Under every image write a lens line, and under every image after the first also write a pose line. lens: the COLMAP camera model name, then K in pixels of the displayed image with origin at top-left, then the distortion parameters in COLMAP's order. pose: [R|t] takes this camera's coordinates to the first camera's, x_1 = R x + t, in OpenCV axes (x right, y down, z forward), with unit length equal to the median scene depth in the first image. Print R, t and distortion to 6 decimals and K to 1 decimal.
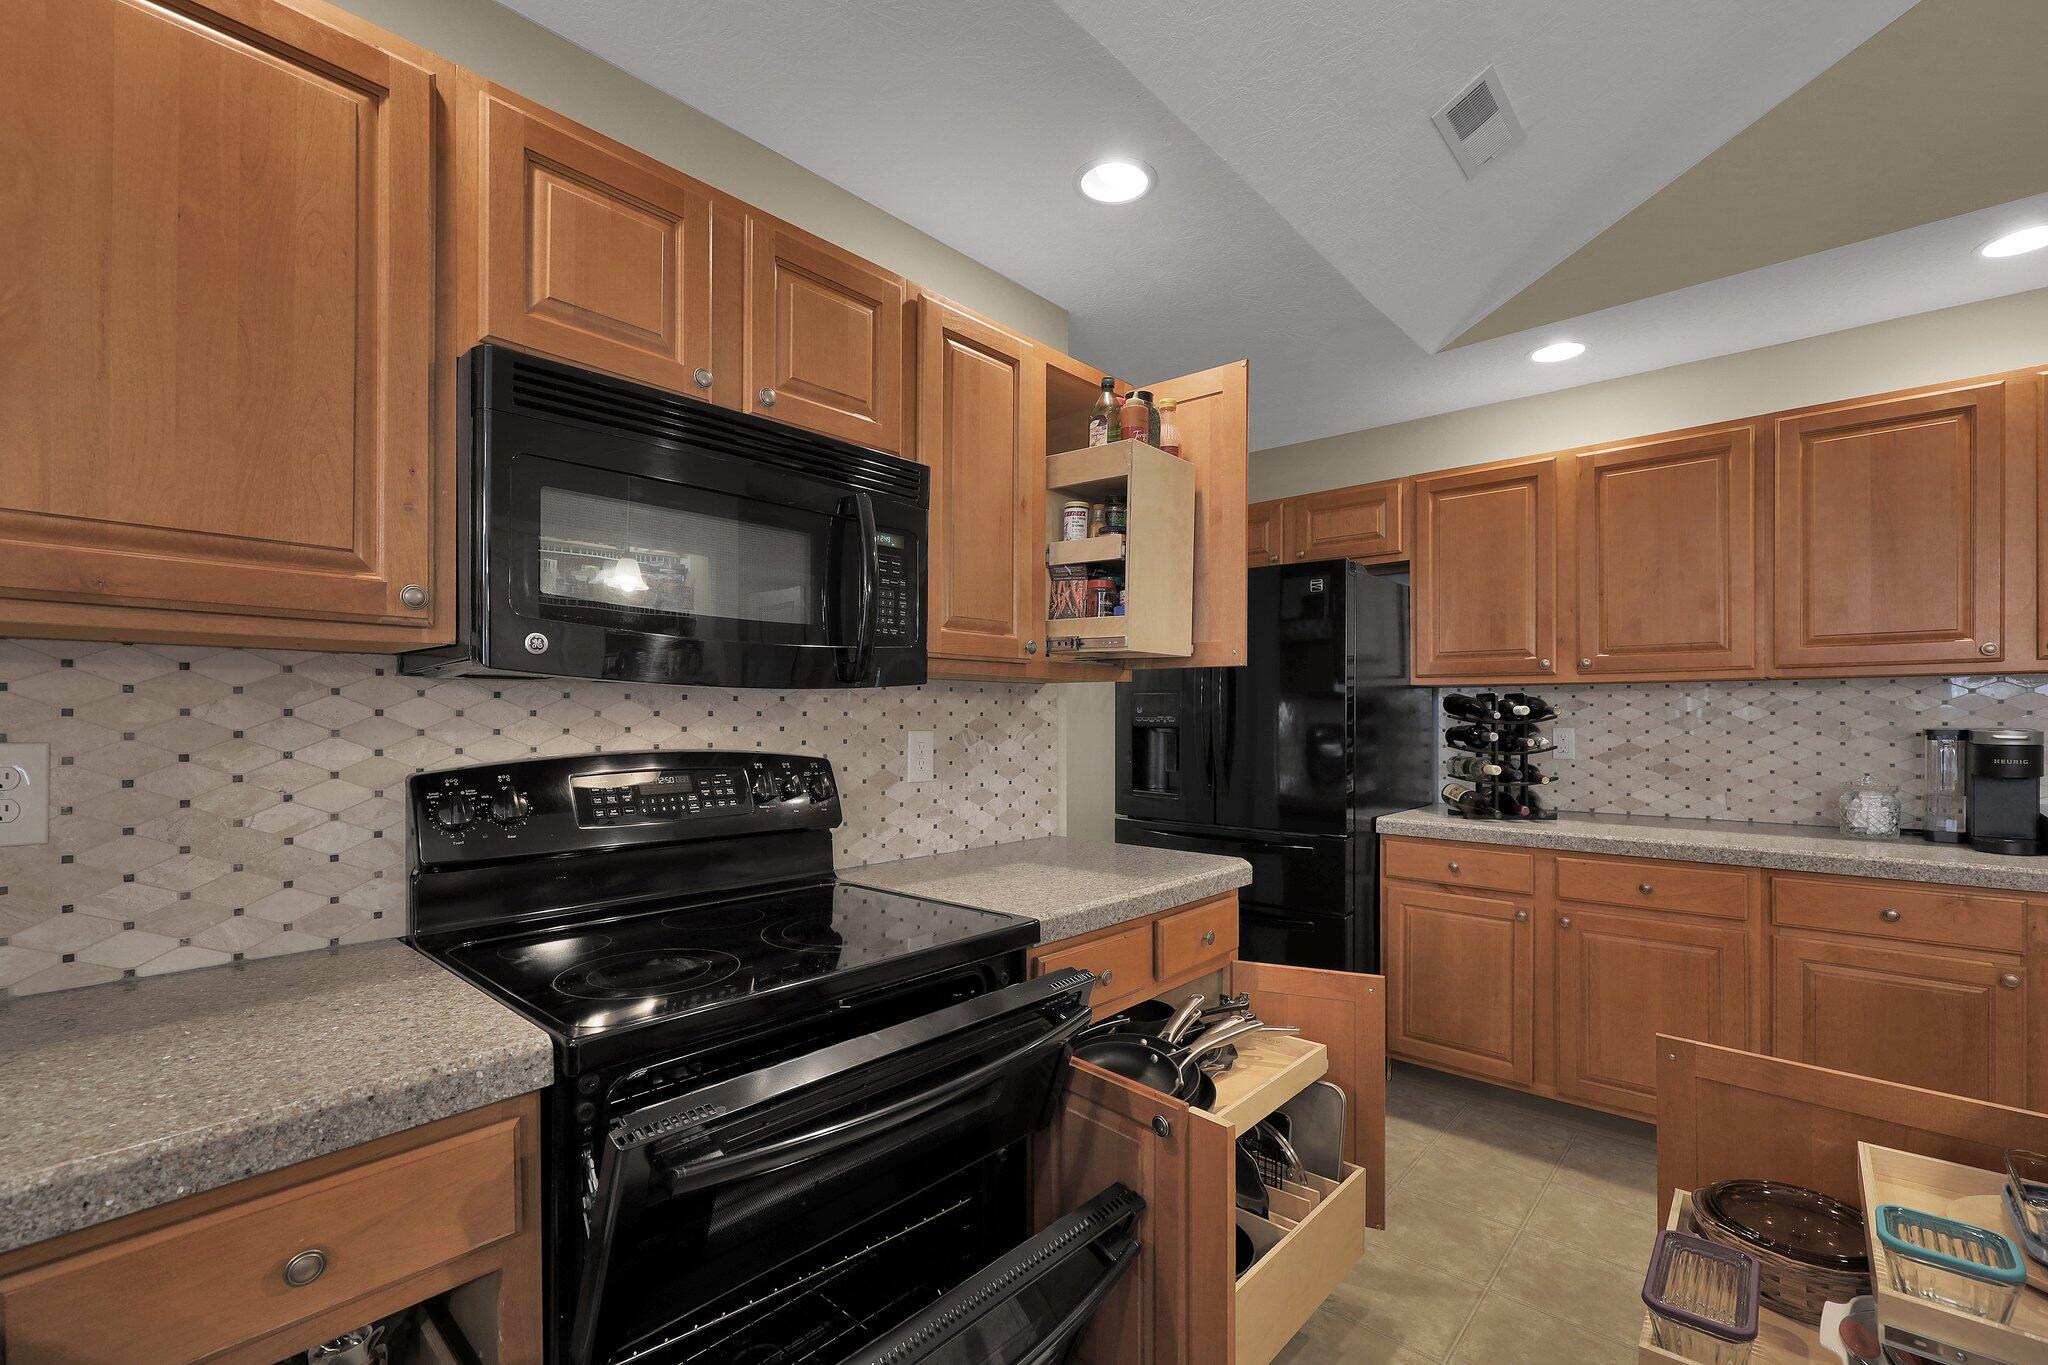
lens RADIAL K [[879.3, 0, 1015.4], [0, 879.3, 719.4], [0, 0, 1]] dist [-0.001840, 0.000316]
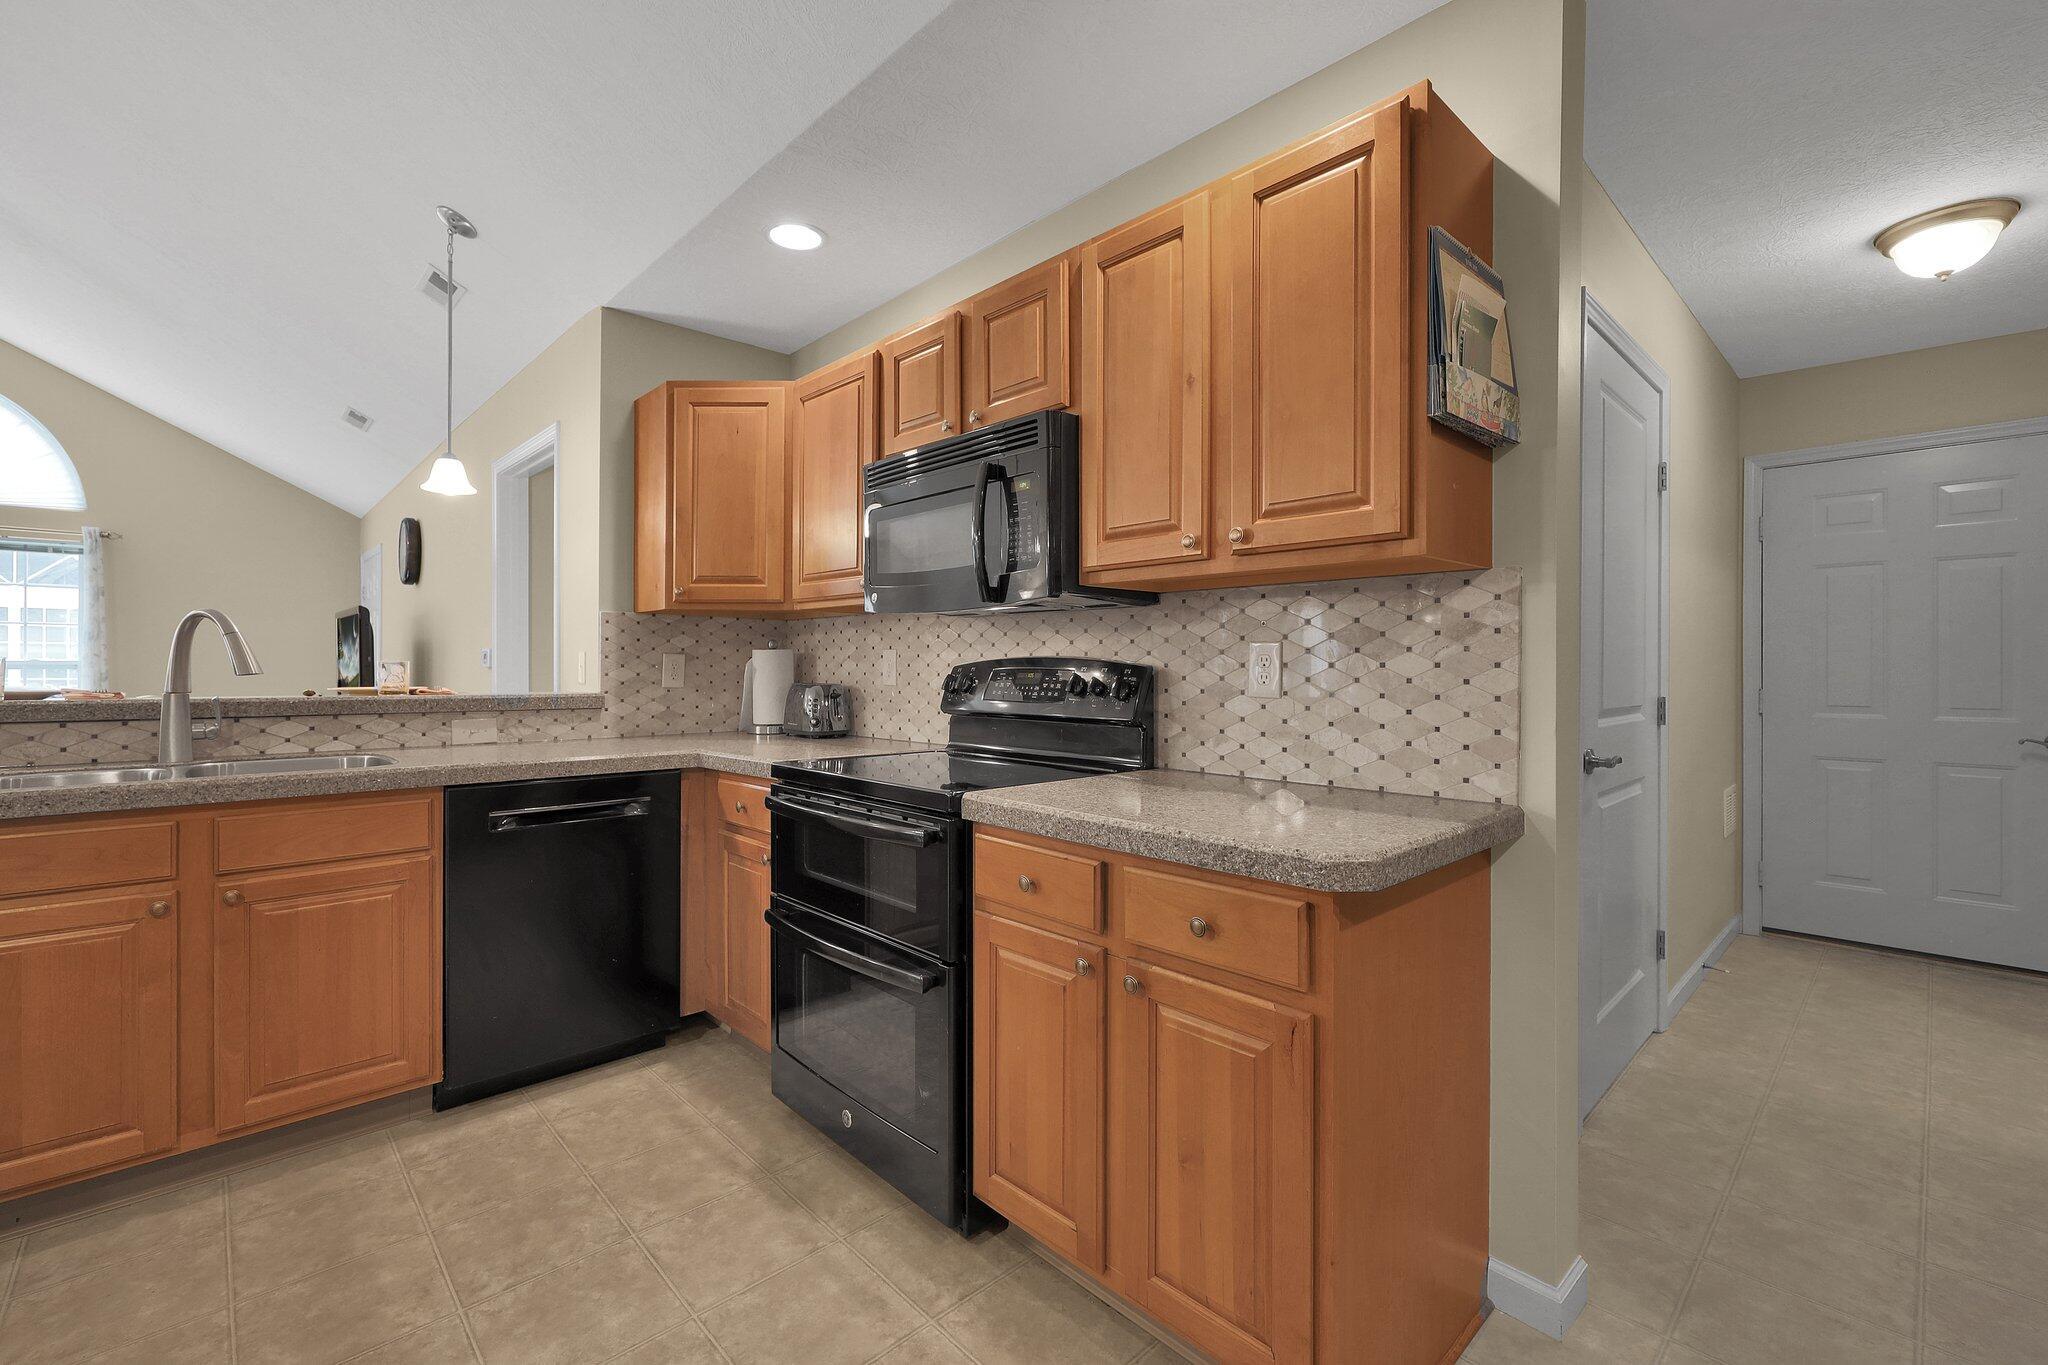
lens RADIAL K [[879.3, 0, 1026.1], [0, 879.3, 669.2], [0, 0, 1]] dist [-0.001840, 0.000316]
pose [[-0.070627, 0.001720, -0.997501, 0.851112], [-0.007384, 0.999970, 0.002247, 0.042479], [0.997475, 0.007524, -0.070612, 0.843020]]
